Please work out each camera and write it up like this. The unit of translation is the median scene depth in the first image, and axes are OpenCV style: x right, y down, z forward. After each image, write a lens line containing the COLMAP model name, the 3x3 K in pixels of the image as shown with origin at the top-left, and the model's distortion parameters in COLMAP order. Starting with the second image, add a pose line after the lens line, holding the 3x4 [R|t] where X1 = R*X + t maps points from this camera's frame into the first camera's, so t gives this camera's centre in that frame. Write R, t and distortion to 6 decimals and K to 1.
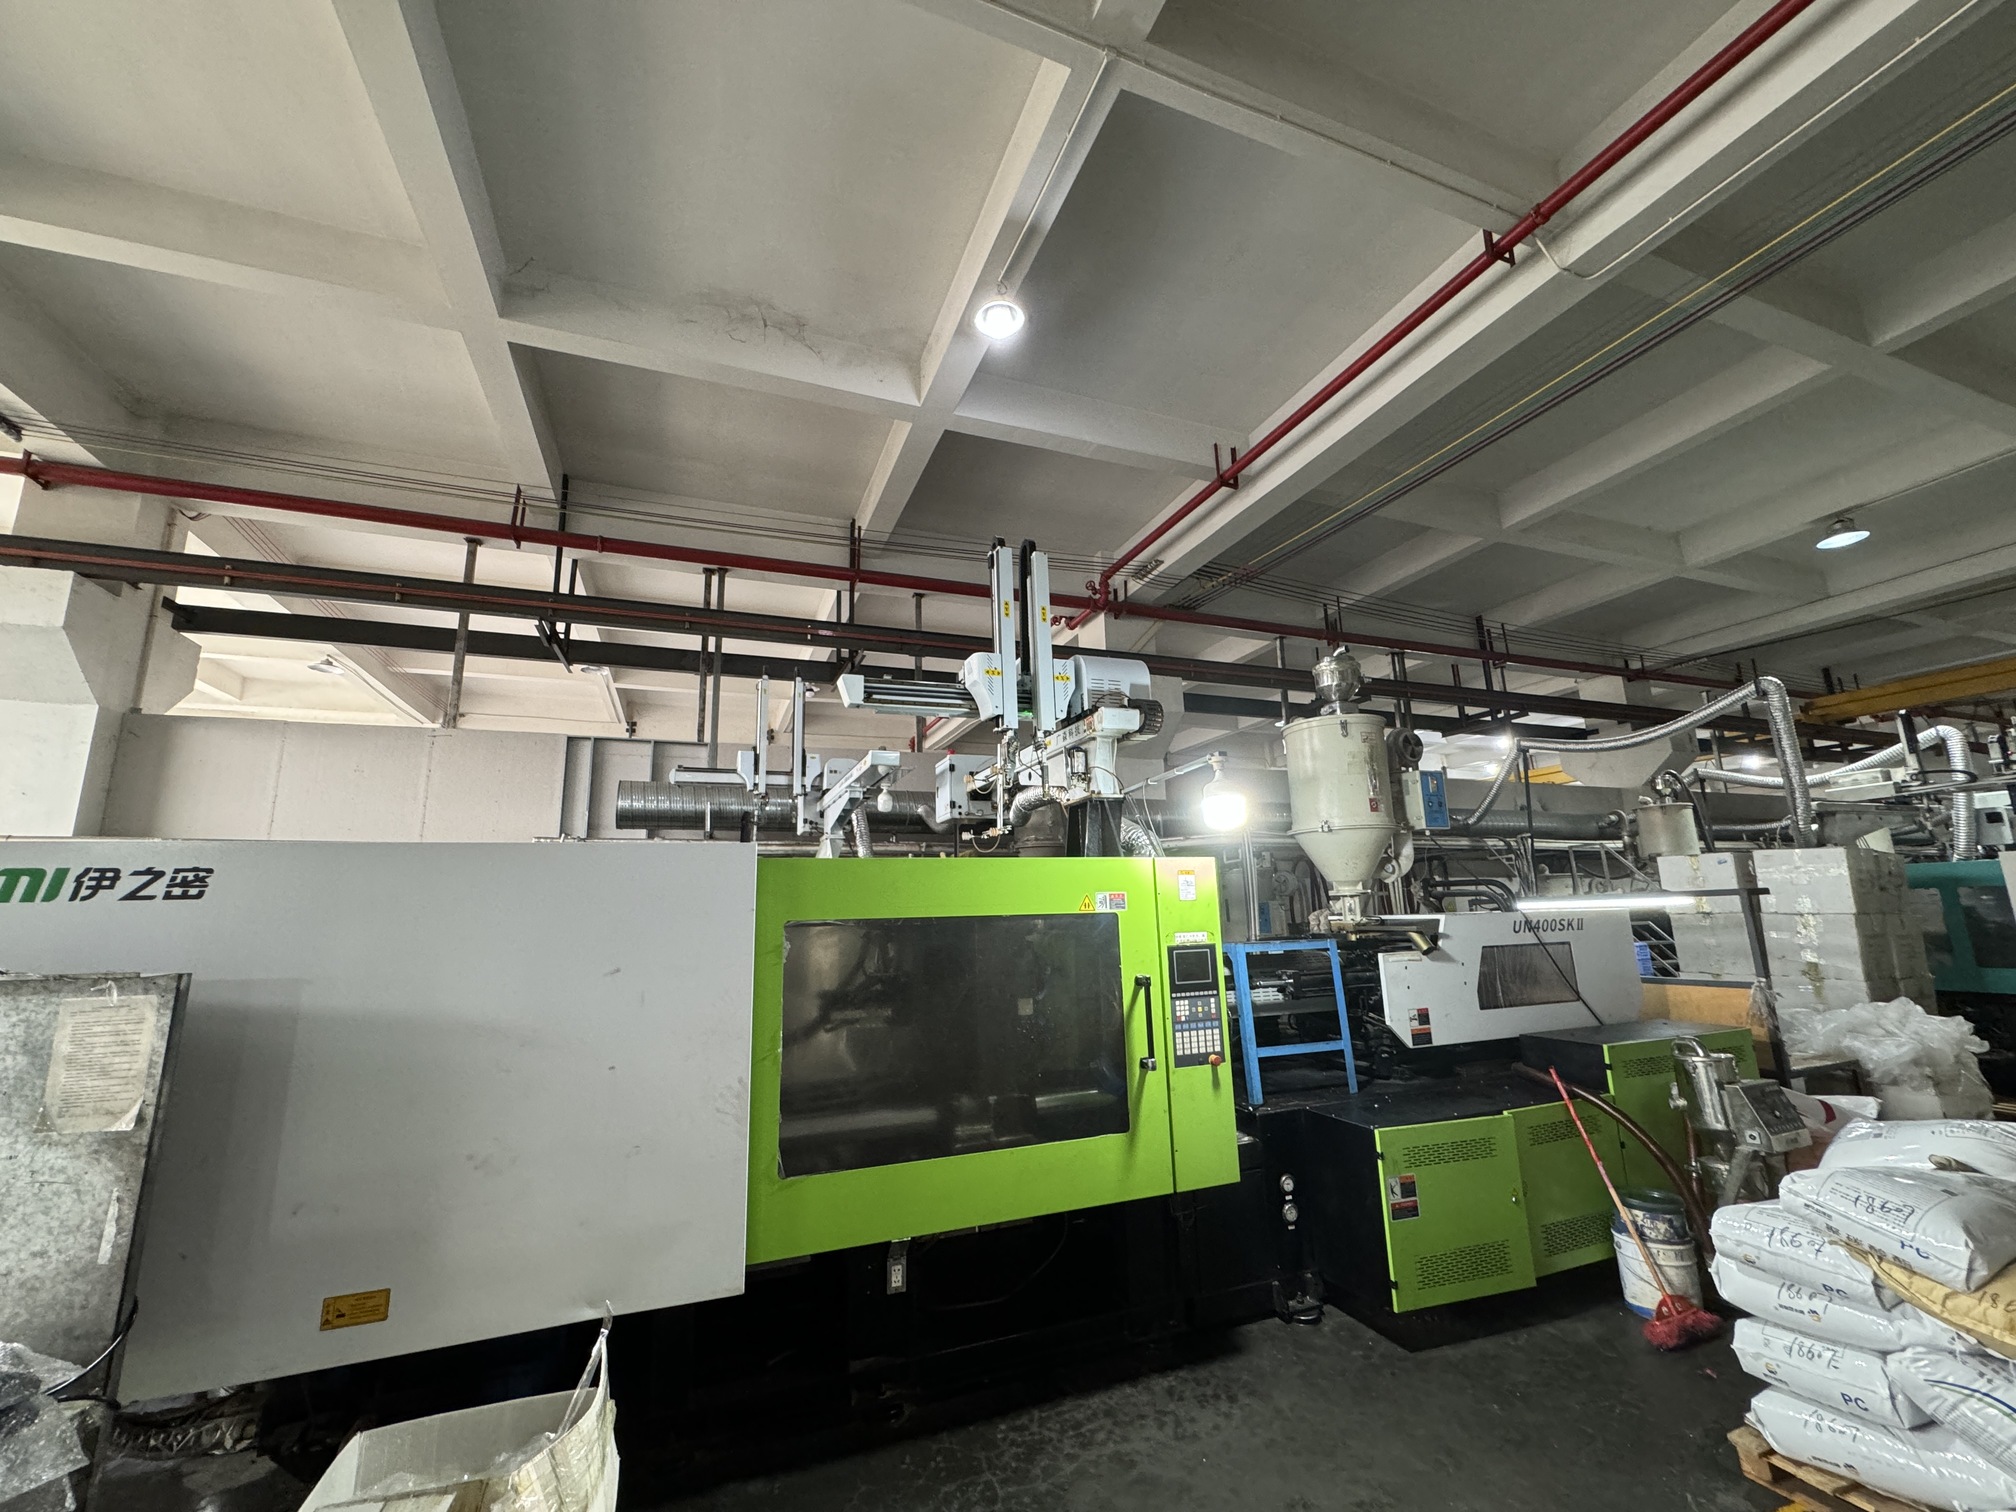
lens RADIAL K [[807.8, 0, 1004.5], [0, 807.8, 758.2], [0, 0, 1]] dist [-0.004210, 0.001226]
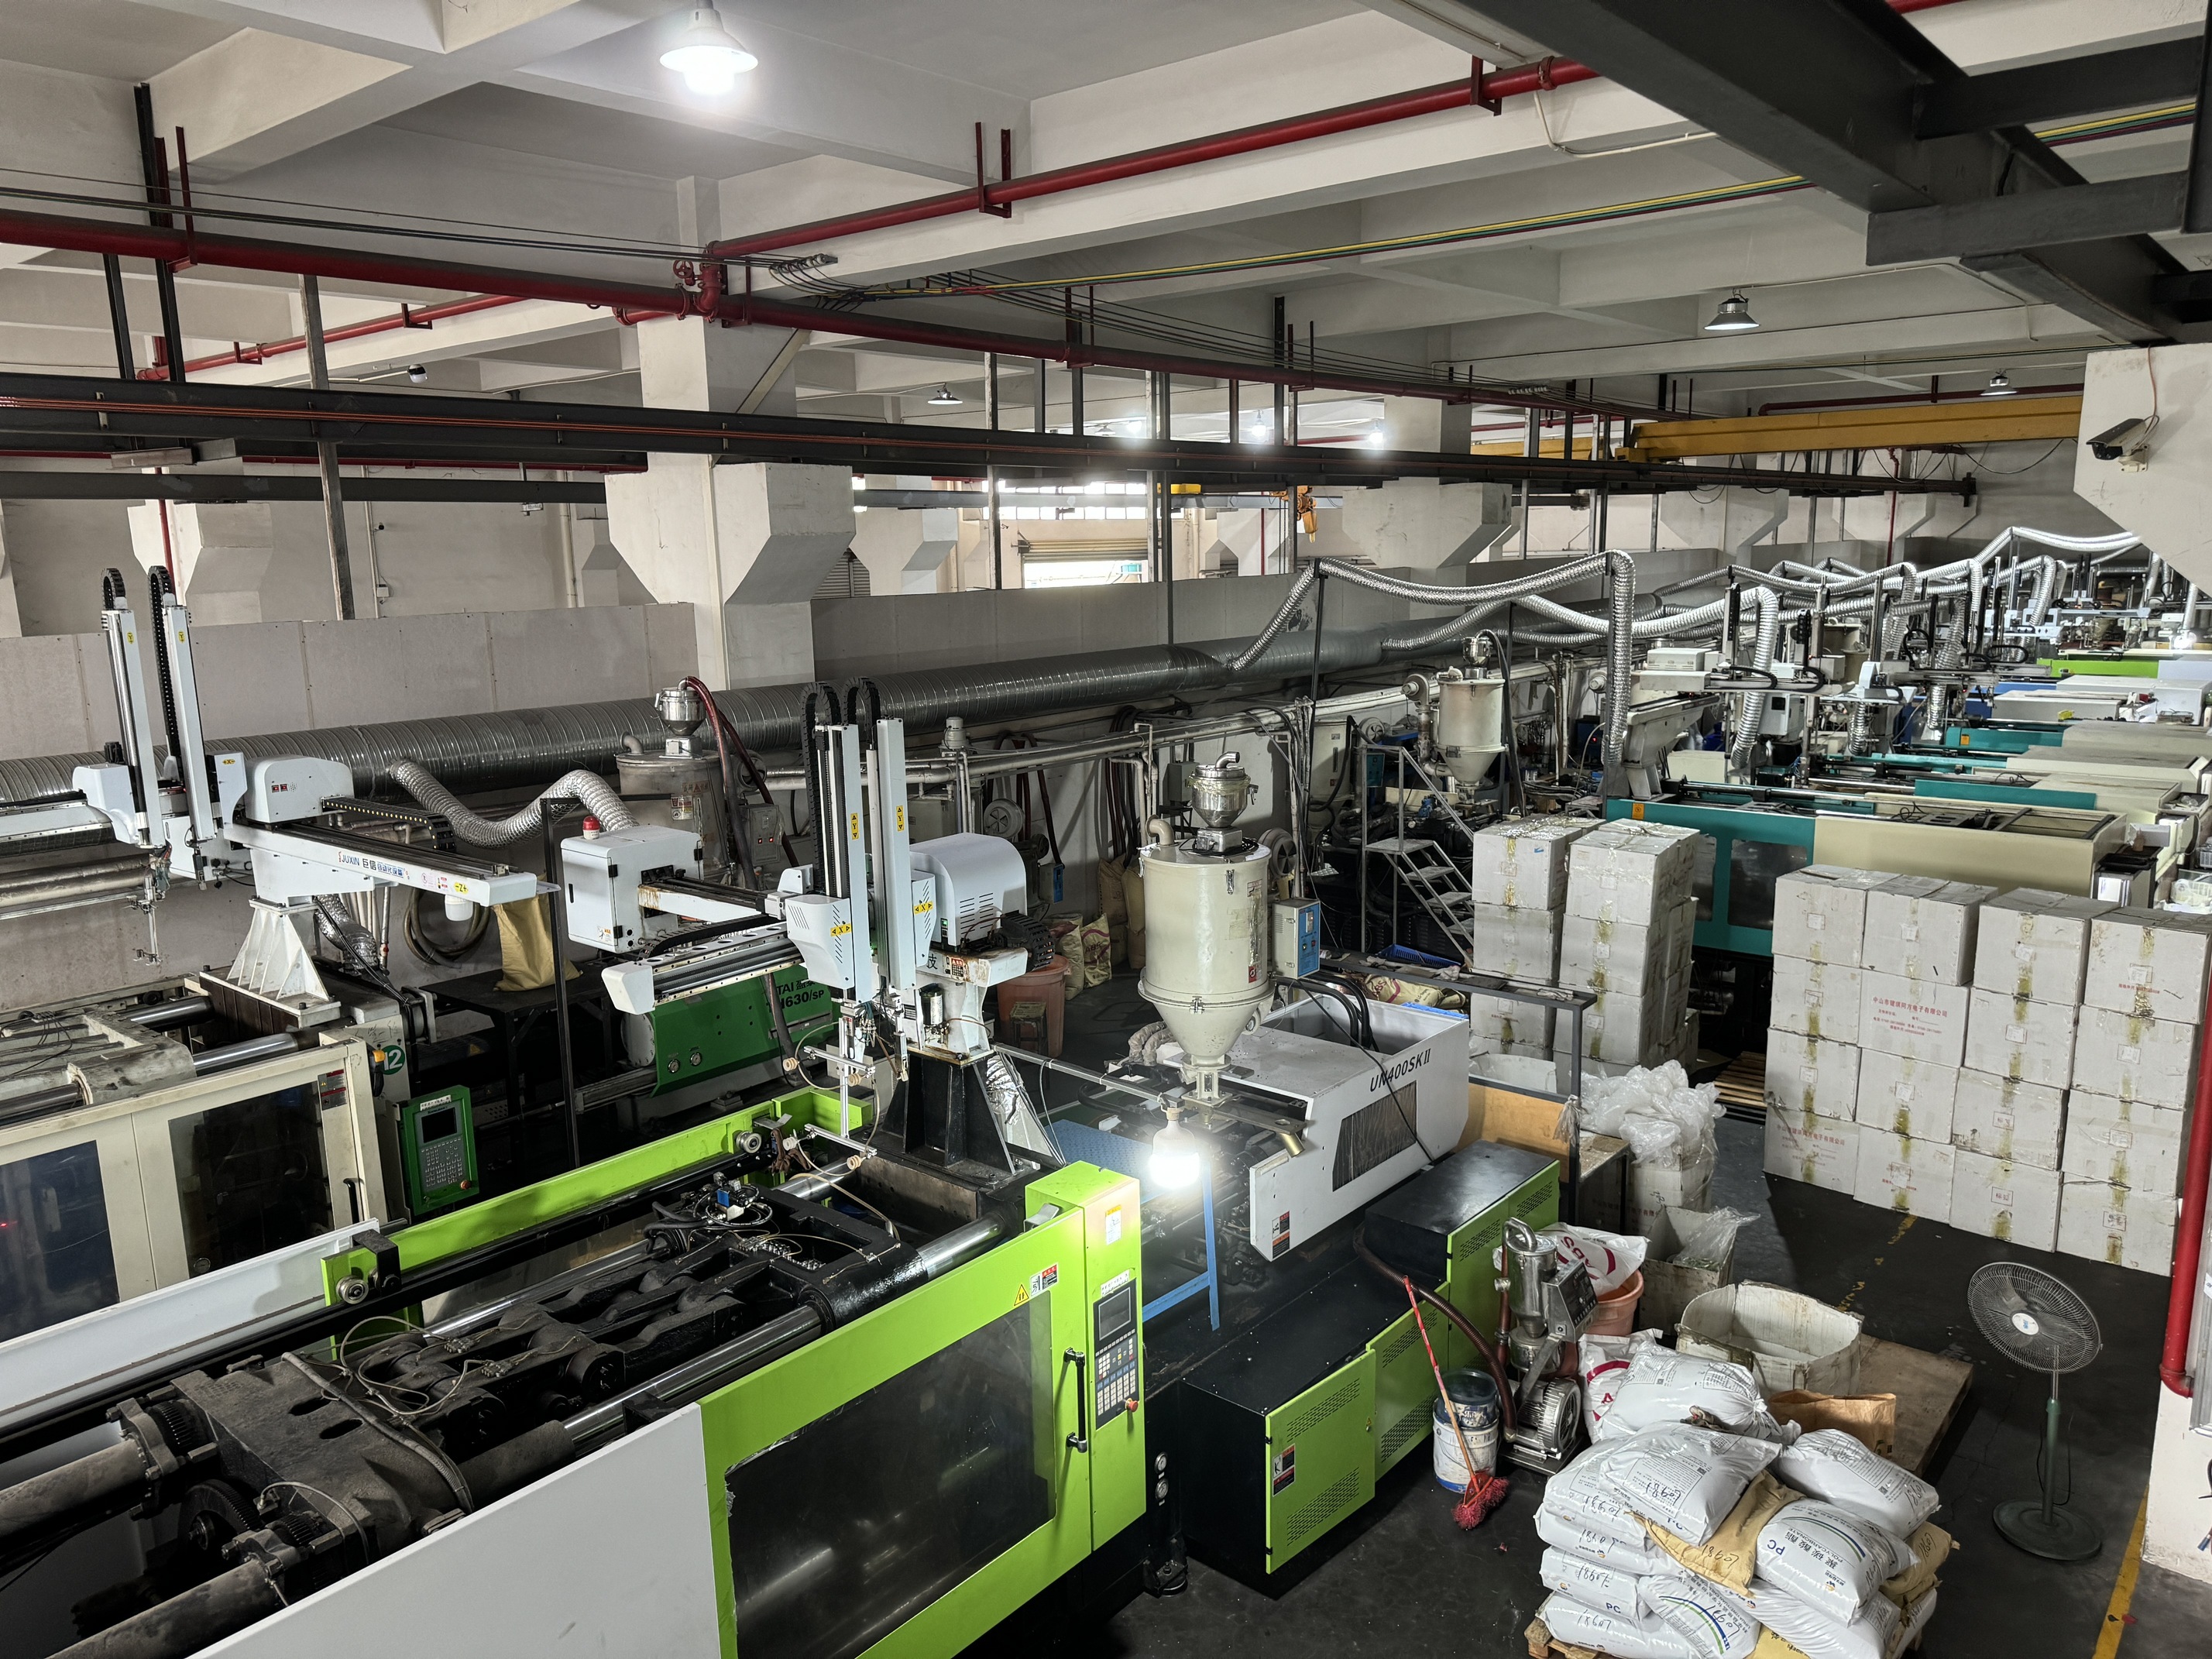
lens RADIAL K [[1575.3, 0, 1103.9], [0, 1575.3, 845.4], [0, 0, 1]] dist [0.039598, -0.045776]
pose [[0.875722, -0.082347, 0.475742, -0.531113], [-0.097807, 0.934662, 0.341820, -0.774687], [-0.472806, -0.345870, 0.810450, -0.181164]]
